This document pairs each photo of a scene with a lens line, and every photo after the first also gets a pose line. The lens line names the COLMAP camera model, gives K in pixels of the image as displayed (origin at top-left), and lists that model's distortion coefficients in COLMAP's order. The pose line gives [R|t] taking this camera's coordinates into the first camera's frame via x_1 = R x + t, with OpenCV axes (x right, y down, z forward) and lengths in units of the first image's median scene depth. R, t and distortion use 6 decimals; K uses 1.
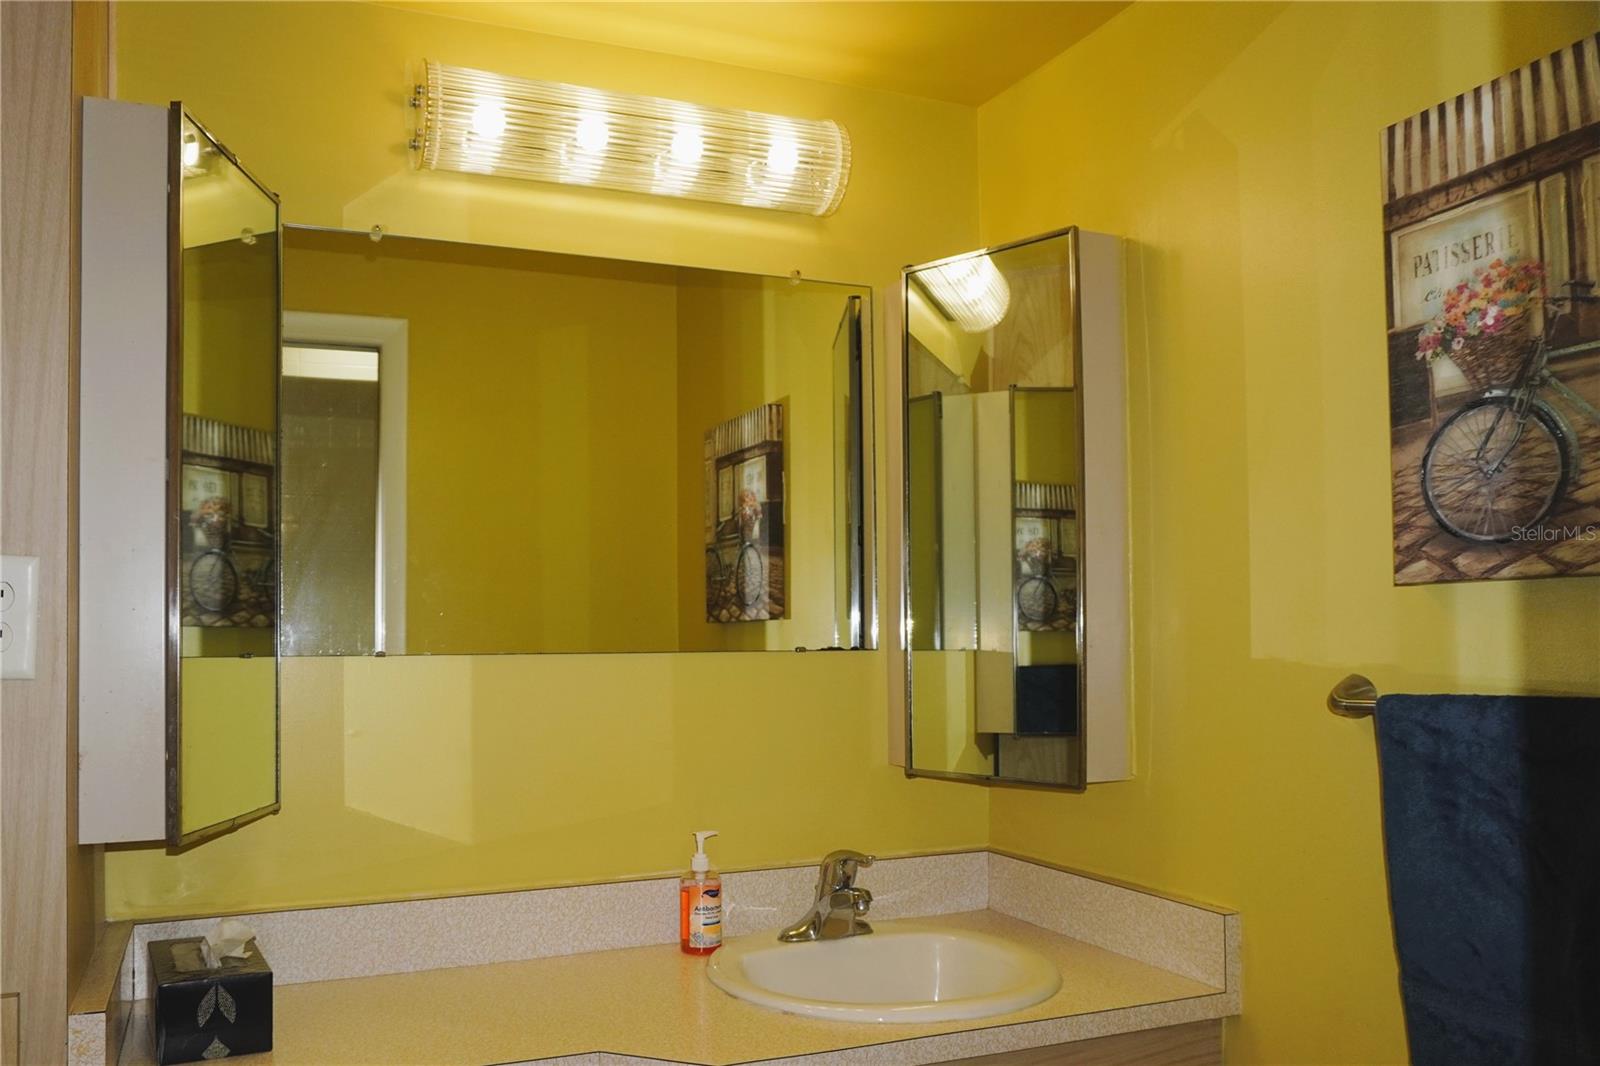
lens RADIAL K [[1281.5, 0, 798.1], [0, 1281.5, 615.3], [0, 0, 1]] dist [-0.006655, -0.000608]
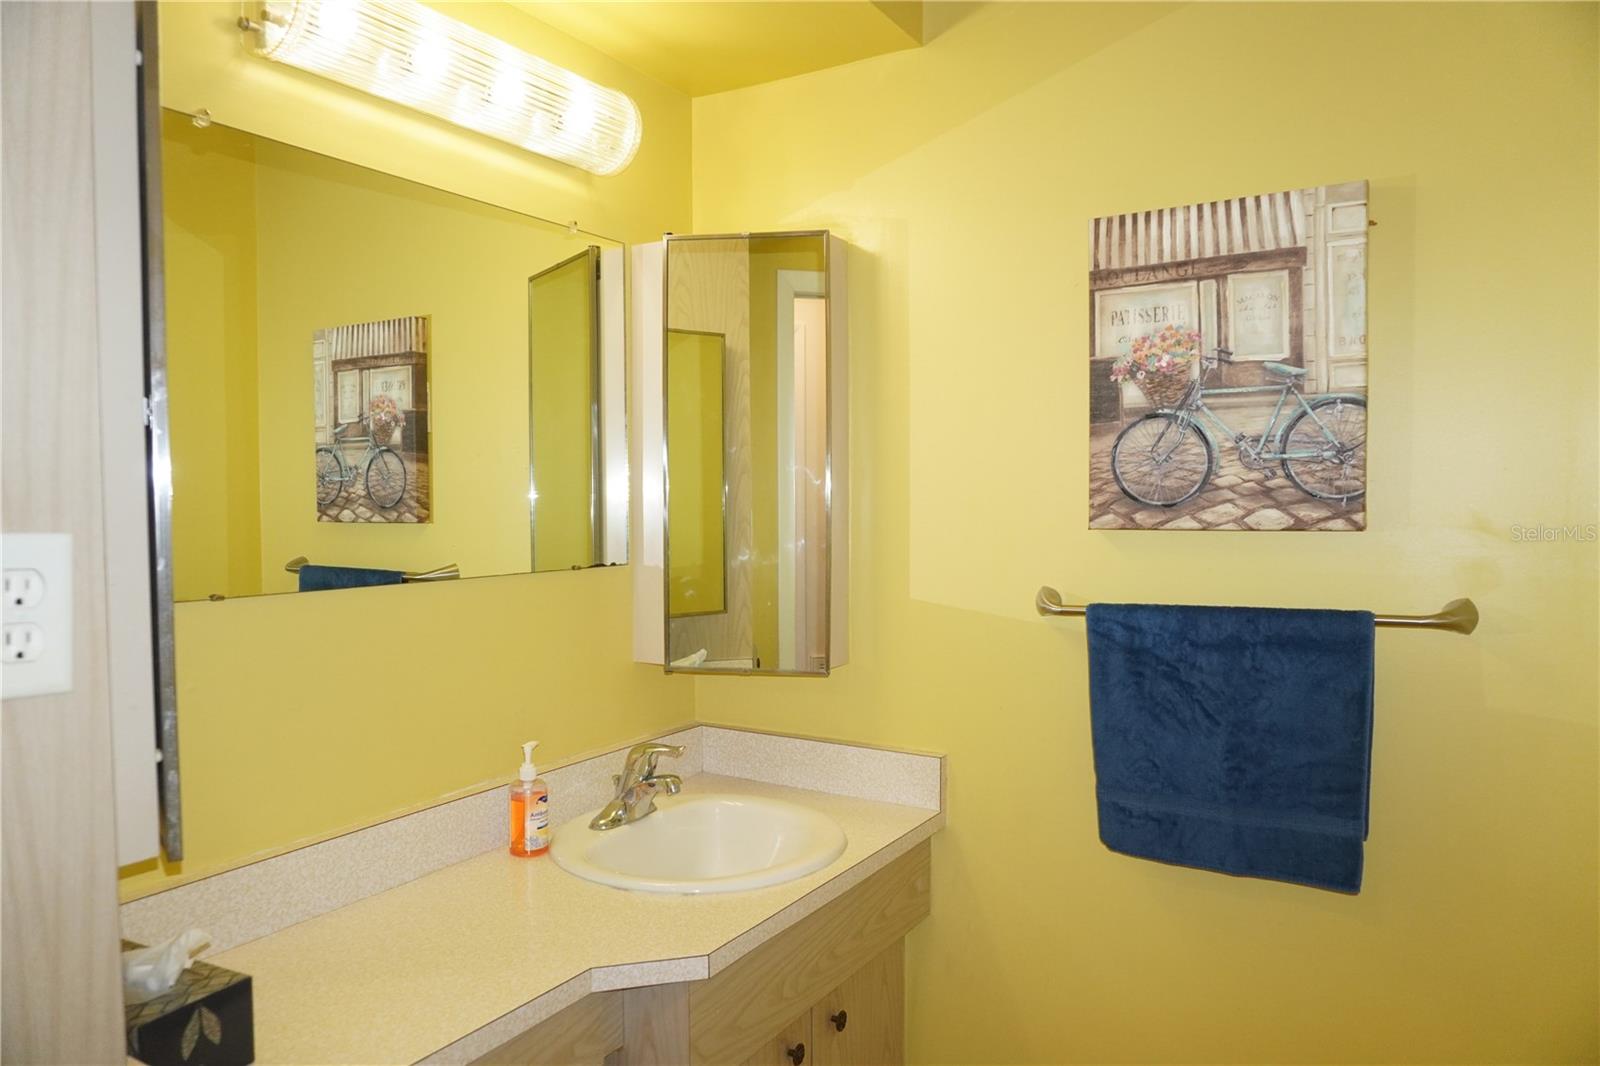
lens RADIAL K [[1093.7, 0, 800.0], [0, 1093.7, 533.0], [0, 0, 1]] dist [-0.051559, 0.033088]
pose [[0.802542, -0.018168, 0.596319, -0.586109], [-0.019667, 0.998187, 0.056880, -0.088151], [-0.596271, -0.057377, 0.800730, 0.186244]]
